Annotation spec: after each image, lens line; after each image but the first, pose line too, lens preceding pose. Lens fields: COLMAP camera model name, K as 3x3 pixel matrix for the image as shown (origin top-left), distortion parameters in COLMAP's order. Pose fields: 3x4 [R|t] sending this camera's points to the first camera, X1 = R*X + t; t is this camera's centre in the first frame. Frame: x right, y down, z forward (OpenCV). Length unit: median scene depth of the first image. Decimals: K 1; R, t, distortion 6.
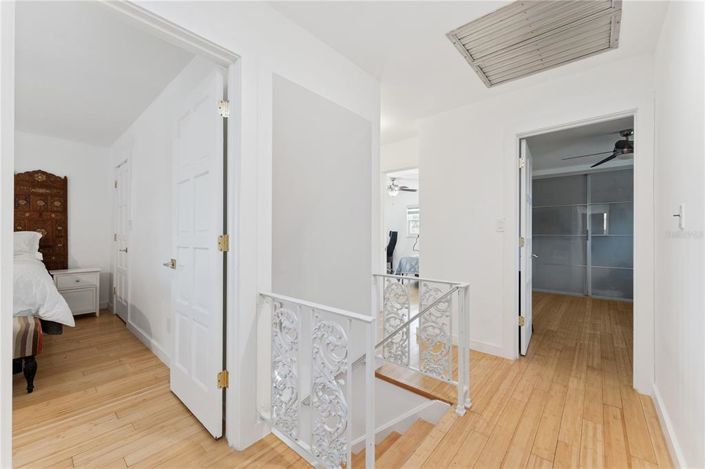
lens RADIAL K [[286.4, 0, 352.5], [0, 286.4, 234.5], [0, 0, 1]] dist [-0.000464, 0.000040]
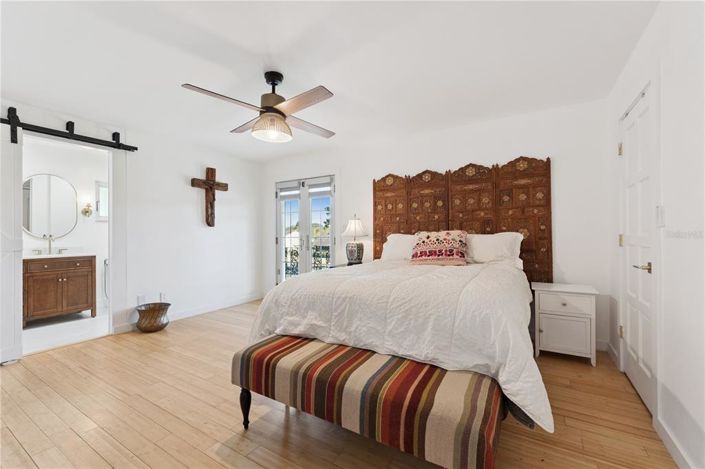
lens RADIAL K [[293.3, 0, 352.5], [0, 293.3, 234.5], [0, 0, 1]] dist [0.000991, 0.000200]
pose [[0.168143, -0.005598, -0.985747, -0.350074], [0.013131, 0.999908, -0.003439, -0.007134], [0.985675, -0.012366, 0.168201, 0.381874]]
